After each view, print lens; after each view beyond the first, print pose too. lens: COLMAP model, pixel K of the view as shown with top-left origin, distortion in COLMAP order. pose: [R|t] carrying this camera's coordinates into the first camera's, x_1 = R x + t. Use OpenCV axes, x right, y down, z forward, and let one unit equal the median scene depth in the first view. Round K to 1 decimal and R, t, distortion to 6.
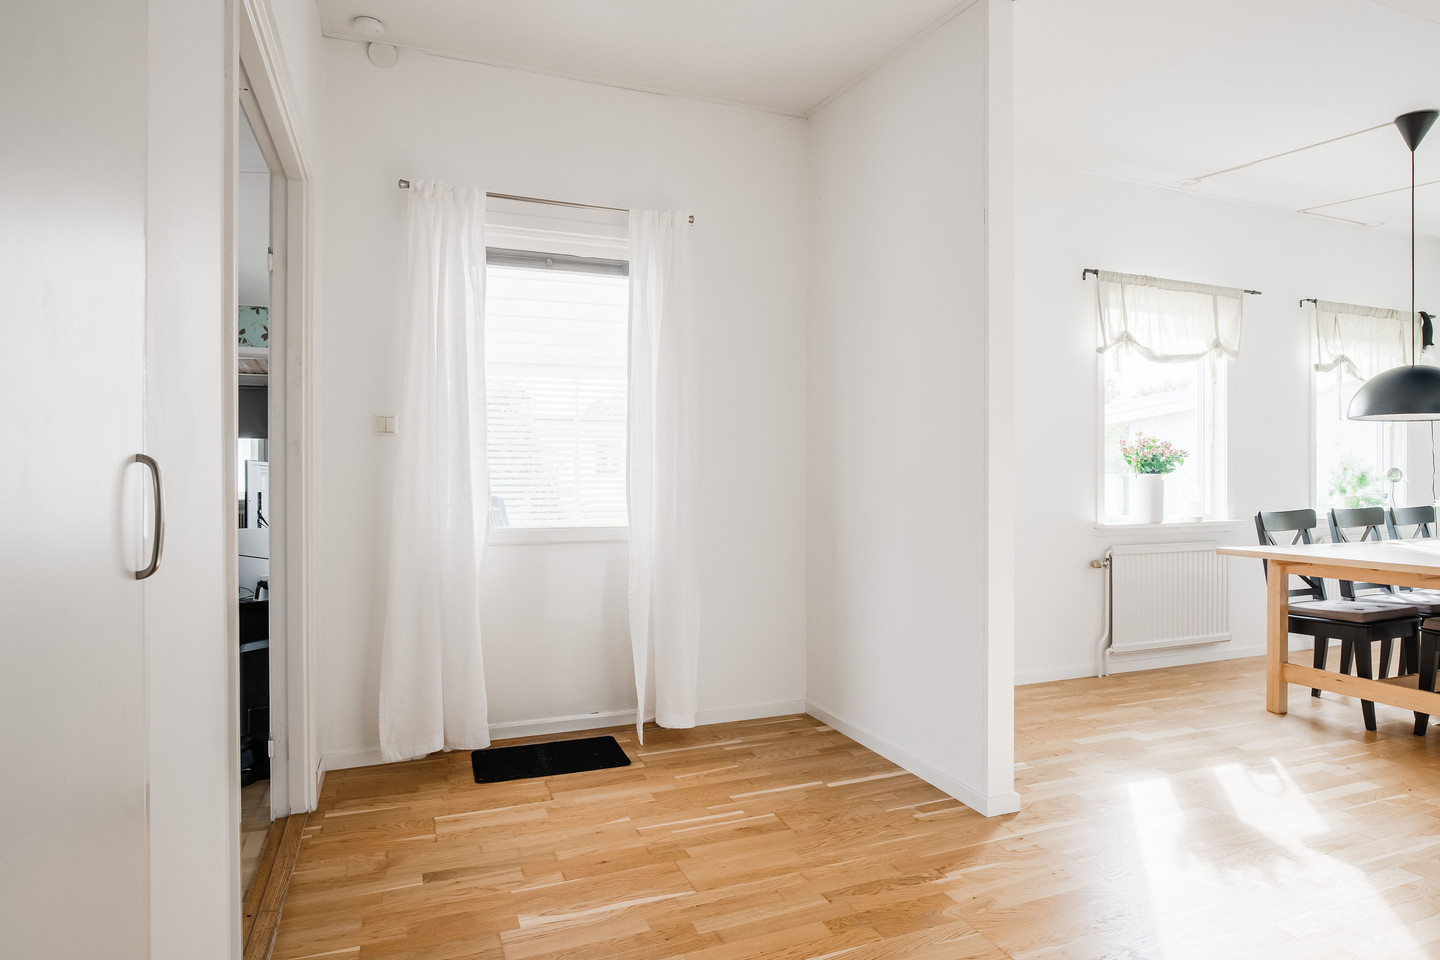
lens RADIAL K [[809.0, 0, 720.5], [0, 809.0, 479.7], [0, 0, 1]] dist [-0.024765, 0.006385]
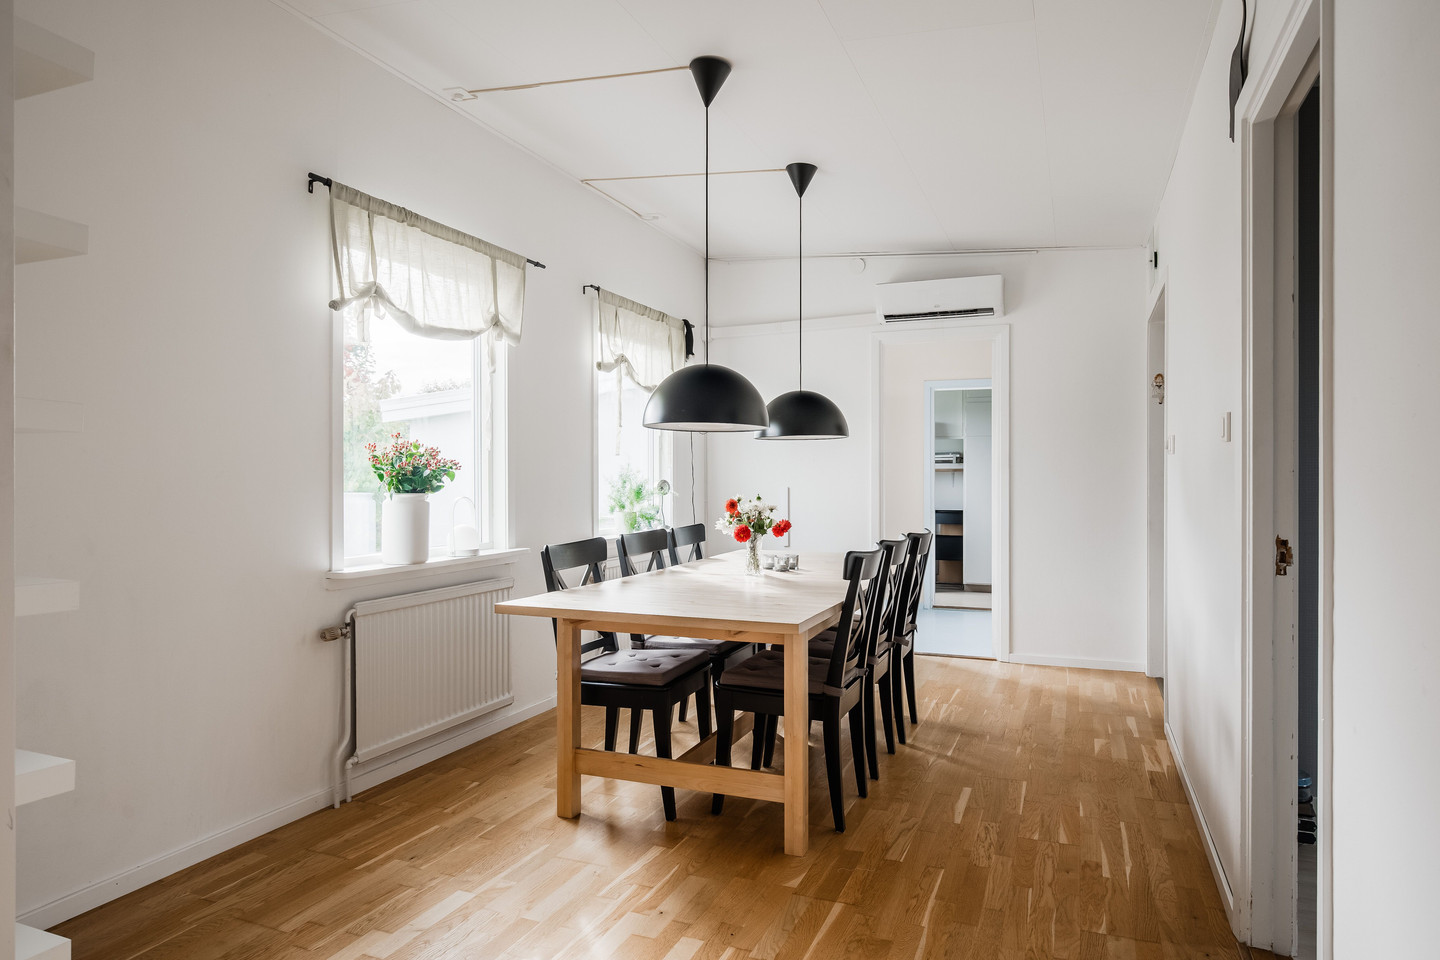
lens RADIAL K [[863.6, 0, 730.7], [0, 863.6, 477.3], [0, 0, 1]] dist [-0.003140, 0.002019]
pose [[0.684576, -0.000828, 0.728941, 0.179755], [0.003163, 0.999993, -0.001835, -0.019160], [-0.728935, 0.003562, 0.684574, 0.285559]]
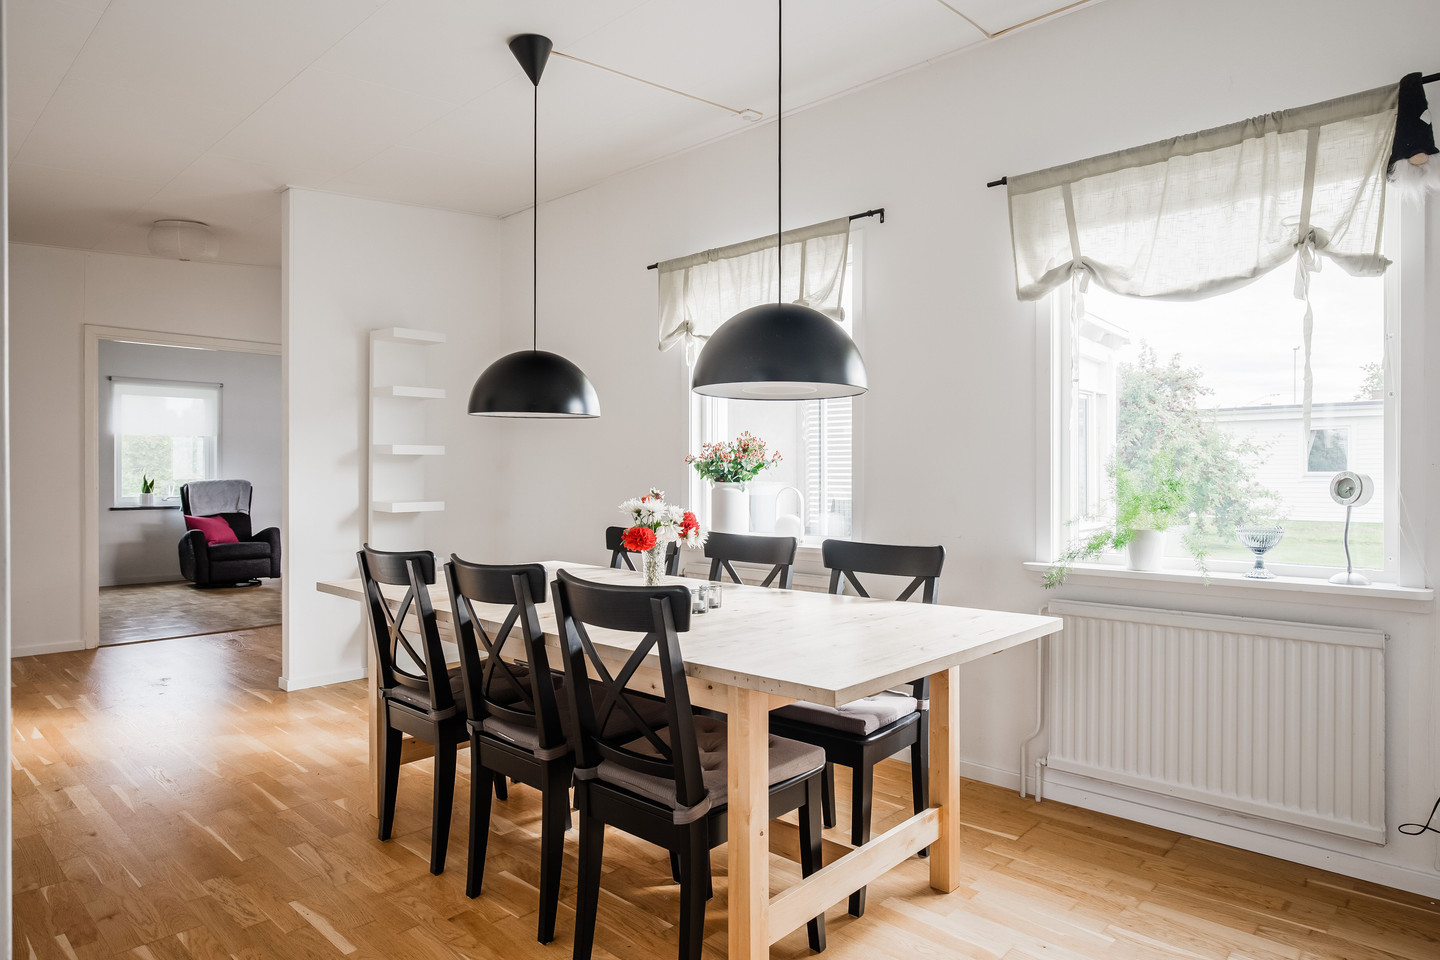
lens RADIAL K [[863.6, 0, 731.0], [0, 863.6, 482.2], [0, 0, 1]] dist [-0.003140, 0.002019]
pose [[0.429963, 0.006249, -0.902825, 1.371156], [-0.005533, 0.999976, 0.004287, -0.011840], [0.902829, 0.003152, 0.429987, 0.629784]]
